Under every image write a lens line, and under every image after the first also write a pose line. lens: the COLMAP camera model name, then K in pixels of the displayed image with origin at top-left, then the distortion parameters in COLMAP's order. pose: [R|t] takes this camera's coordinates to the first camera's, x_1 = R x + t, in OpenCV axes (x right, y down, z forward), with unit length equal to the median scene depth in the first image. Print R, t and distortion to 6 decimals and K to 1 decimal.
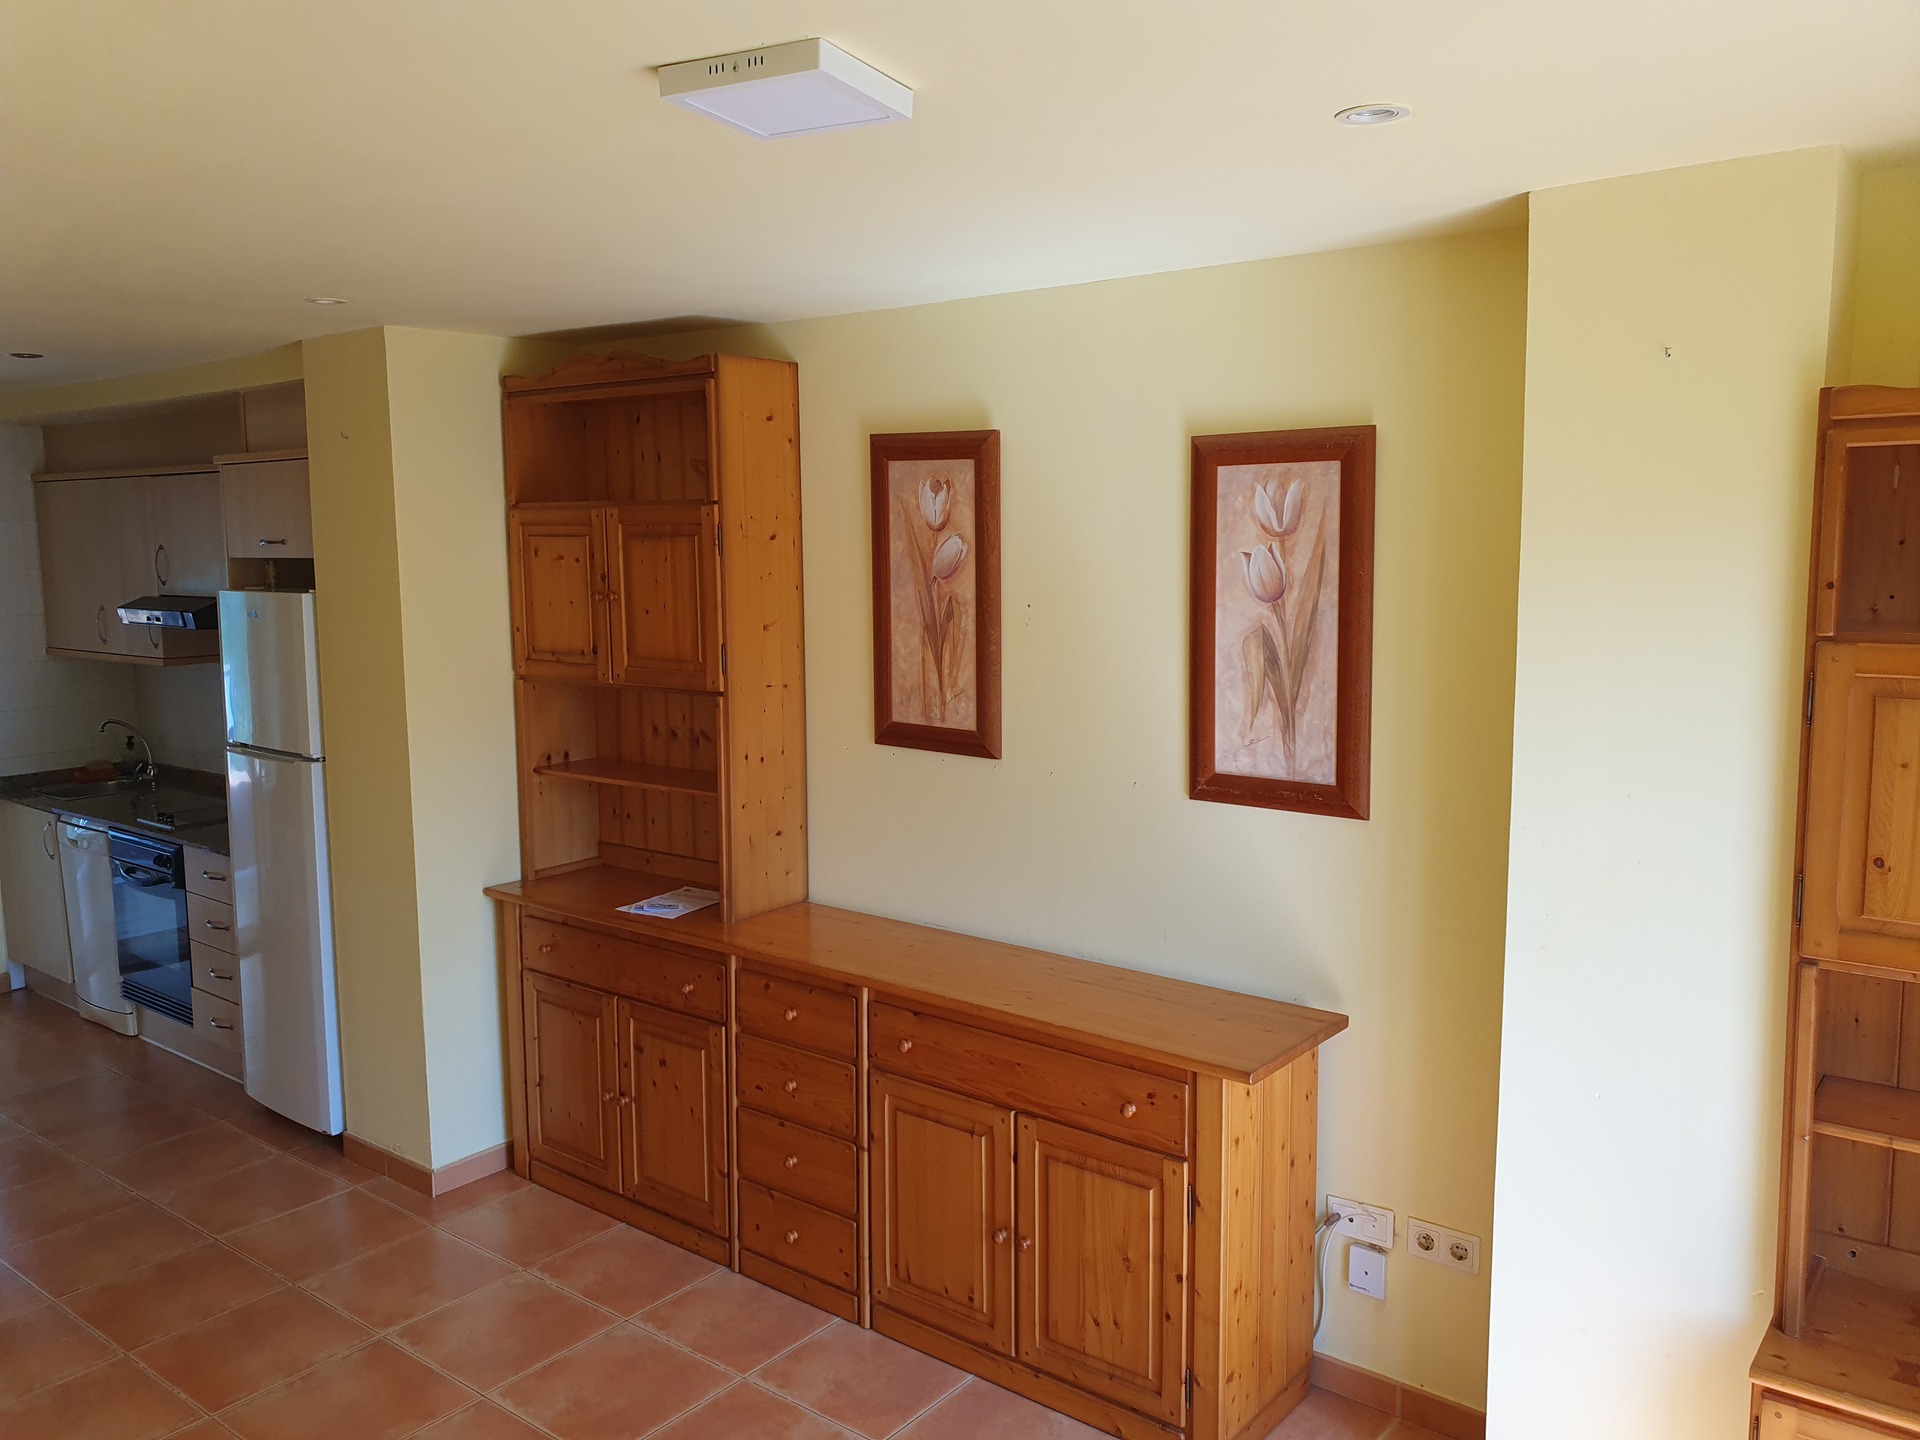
lens RADIAL K [[1529.7, 0, 960.0], [0, 1529.7, 720.0], [0, 0, 1]] dist [0.006981, 0.014126]
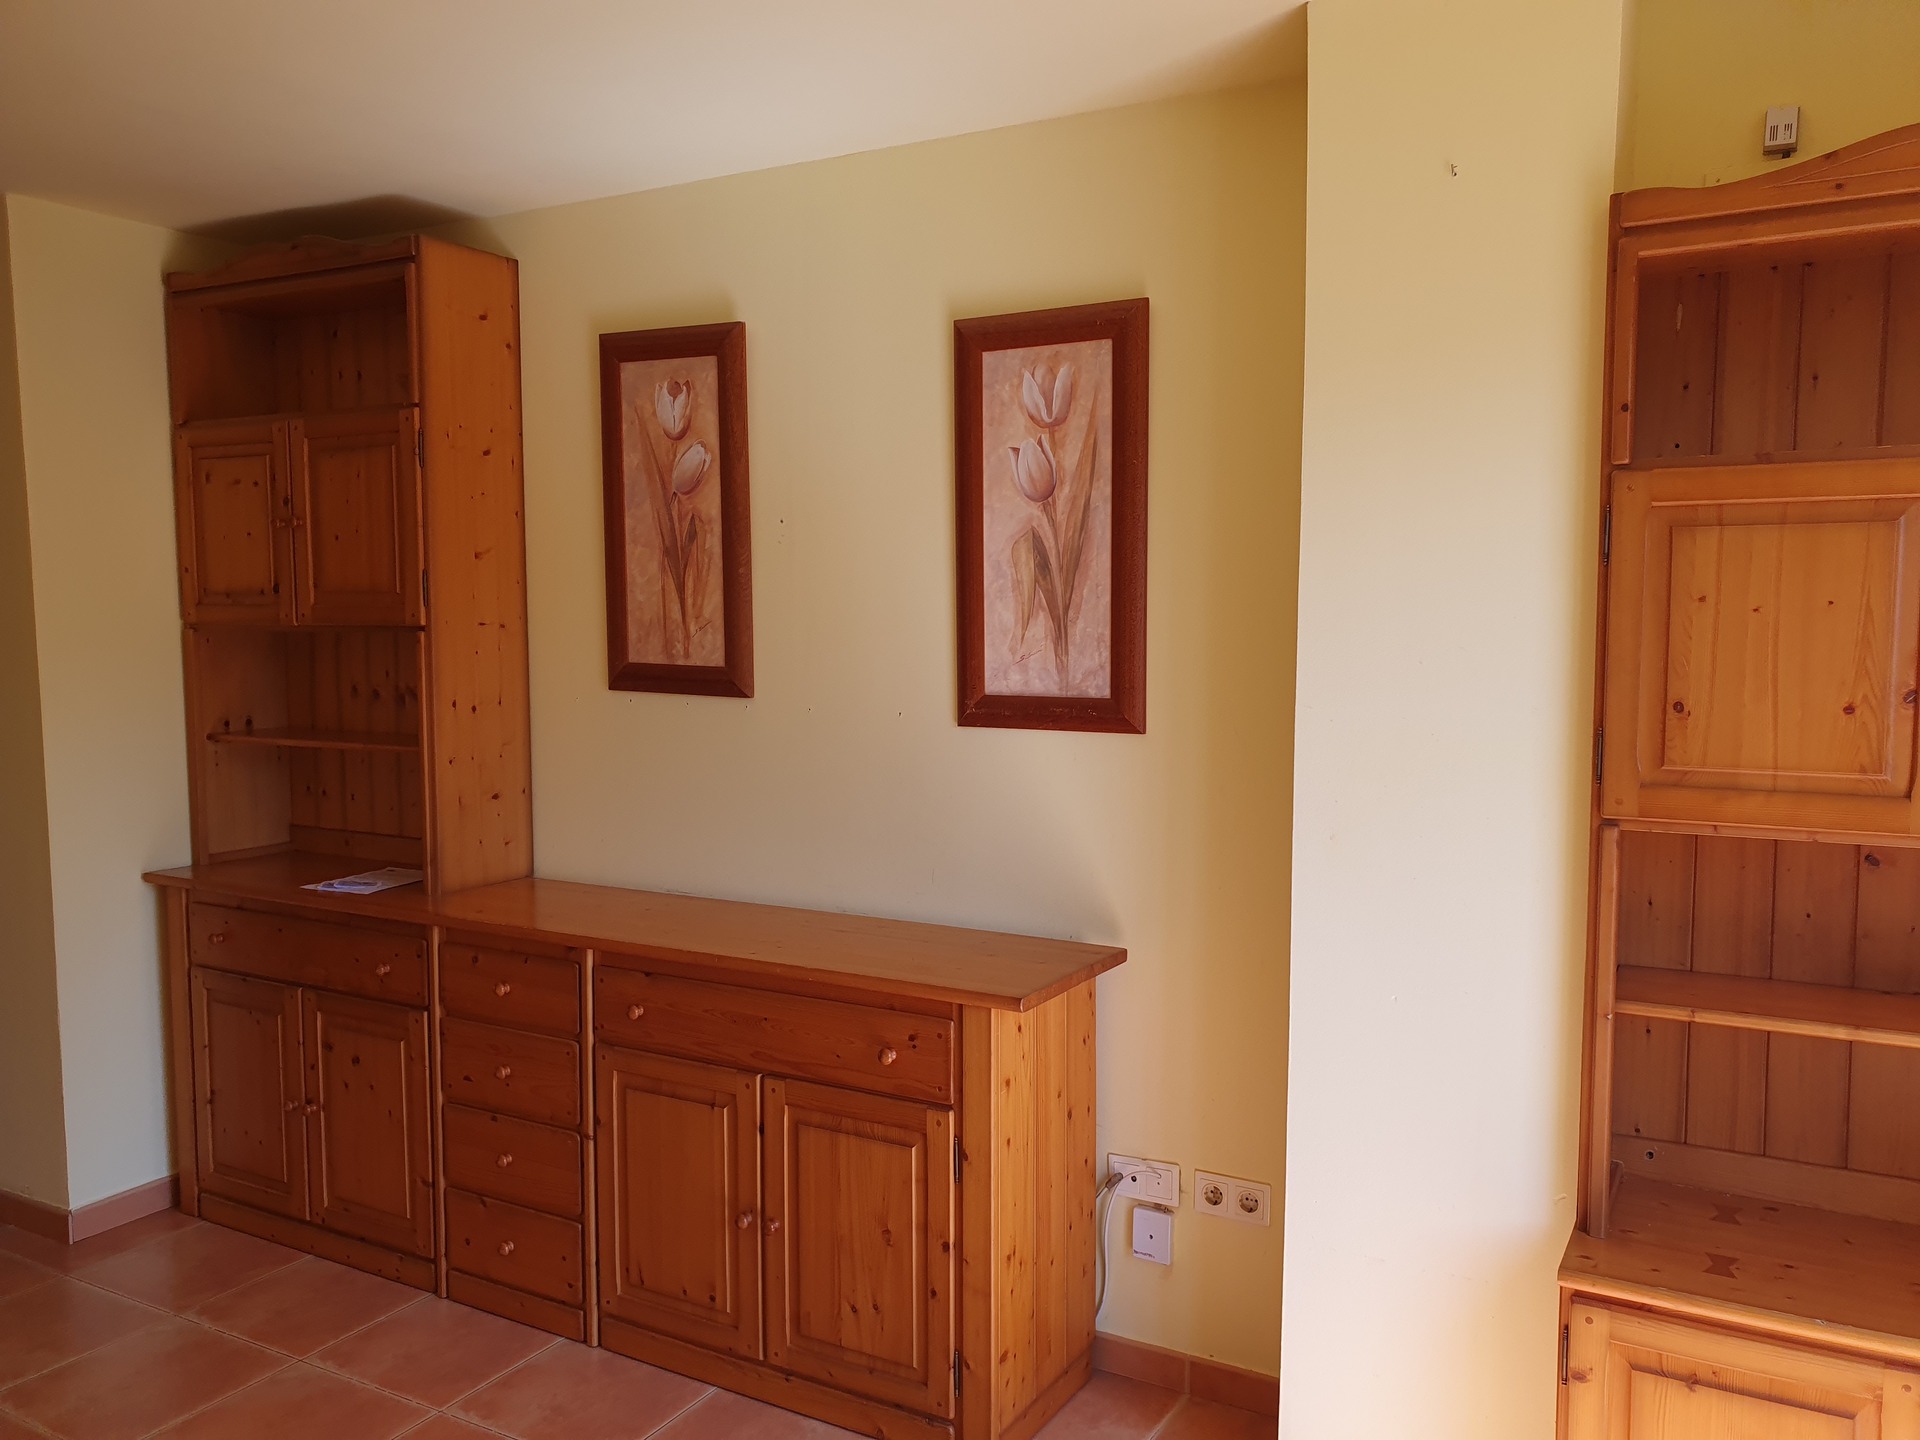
lens RADIAL K [[1505.0, 0, 1023.8], [0, 1505.0, 745.0], [0, 0, 1]] dist [0.008153, -0.003485]
pose [[0.984653, -0.005137, 0.174450, 0.034038], [0.010475, 0.999504, -0.029691, 0.092100], [-0.174211, 0.031063, 0.984218, 0.117023]]
